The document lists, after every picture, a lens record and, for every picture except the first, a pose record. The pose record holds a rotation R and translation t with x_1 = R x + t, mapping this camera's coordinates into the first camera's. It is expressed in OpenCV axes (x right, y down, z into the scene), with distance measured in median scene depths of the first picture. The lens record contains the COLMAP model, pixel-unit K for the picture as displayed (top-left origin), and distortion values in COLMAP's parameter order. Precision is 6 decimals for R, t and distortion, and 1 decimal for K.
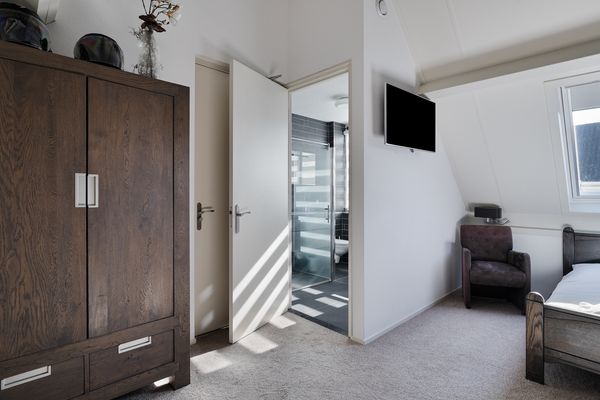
lens RADIAL K [[307.8, 0, 300.6], [0, 307.8, 194.2], [0, 0, 1]] dist [-0.001775, -0.000394]
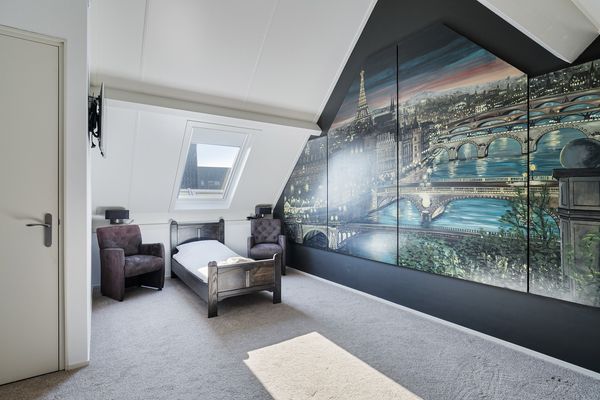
lens RADIAL K [[299.2, 0, 300.0], [0, 299.2, 200.0], [0, 0, 1]] dist [-0.001502, -0.000384]
pose [[0.203329, -0.012180, 0.979035, -0.431150], [0.004380, 0.999924, 0.011530, -0.004172], [-0.979101, 0.001944, 0.203367, 0.169155]]
